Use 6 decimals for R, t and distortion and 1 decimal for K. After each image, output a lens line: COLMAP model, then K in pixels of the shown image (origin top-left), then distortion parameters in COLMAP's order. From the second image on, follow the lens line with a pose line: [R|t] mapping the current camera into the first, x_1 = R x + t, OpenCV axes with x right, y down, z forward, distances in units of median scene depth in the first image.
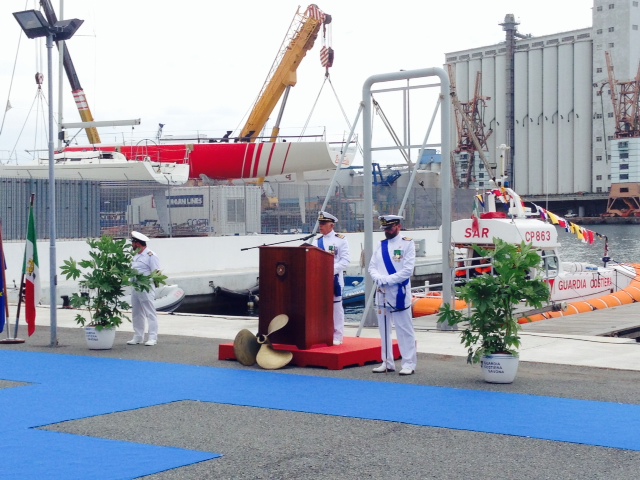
lens RADIAL K [[1090.0, 0, 320.0], [0, 1090.0, 240.0], [0, 0, 1]] dist [0.040646, 0.218907]
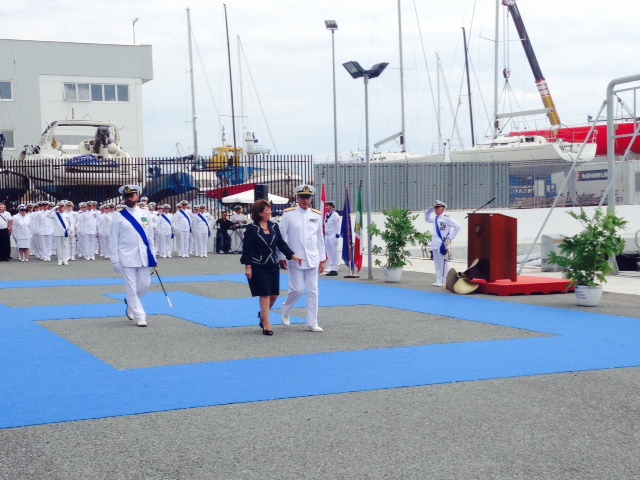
lens RADIAL K [[1083.2, 0, 322.8], [0, 1083.2, 212.3], [0, 0, 1]] dist [0.232977, 0.010451]
pose [[0.863521, -0.008158, -0.504247, 0.216999], [0.009381, 0.999956, -0.000112, 0.001312], [0.504225, -0.004634, 0.863560, -0.157423]]
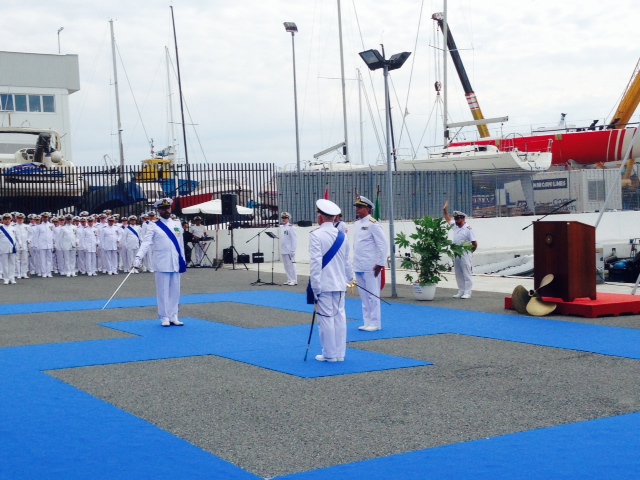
lens RADIAL K [[975.1, 0, 320.0], [0, 975.1, 240.0], [0, 0, 1]] dist [0.152924, -0.015489]
pose [[0.916355, -0.009572, -0.400252, 0.072842], [0.017997, 0.999688, 0.017297, 0.001635], [0.399962, -0.023053, 0.916242, -0.063646]]
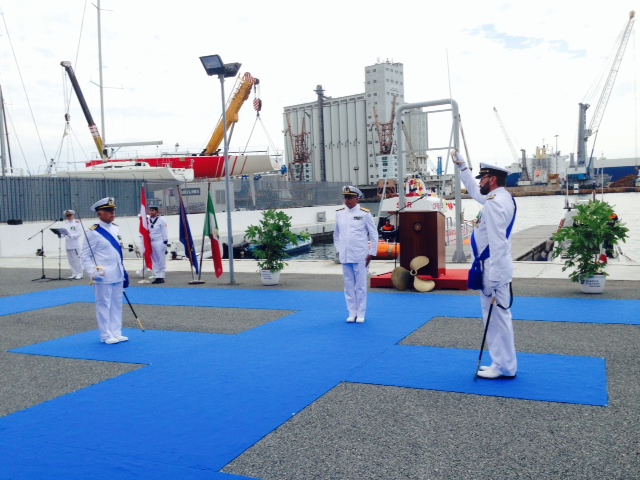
lens RADIAL K [[607.8, 0, 305.9], [0, 607.8, 231.2], [0, 0, 1]] dist [0.126105, -0.248131]
pose [[0.979193, -0.035368, 0.199825, -0.140186], [0.030147, 0.999121, 0.029112, 0.001537], [-0.200680, -0.022482, 0.979399, 0.076324]]
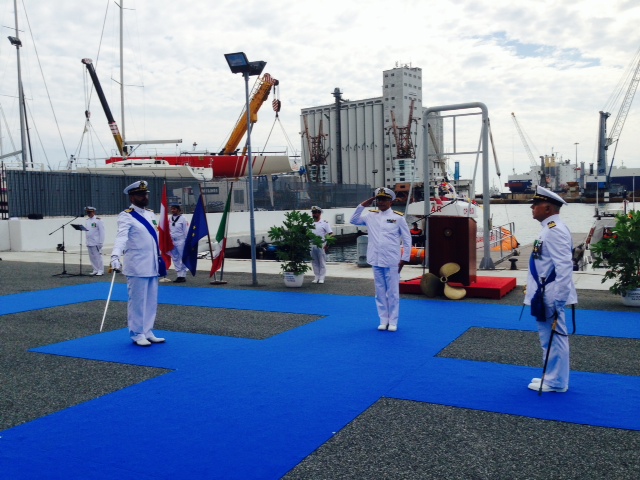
lens RADIAL K [[596.1, 0, 308.9], [0, 596.1, 238.6], [0, 0, 1]] dist [0.124035, -0.265914]
pose [[0.982459, -0.012191, 0.186082, -0.145289], [0.004852, 0.999194, 0.039847, 0.001011], [-0.186418, -0.038245, 0.981726, 0.091742]]
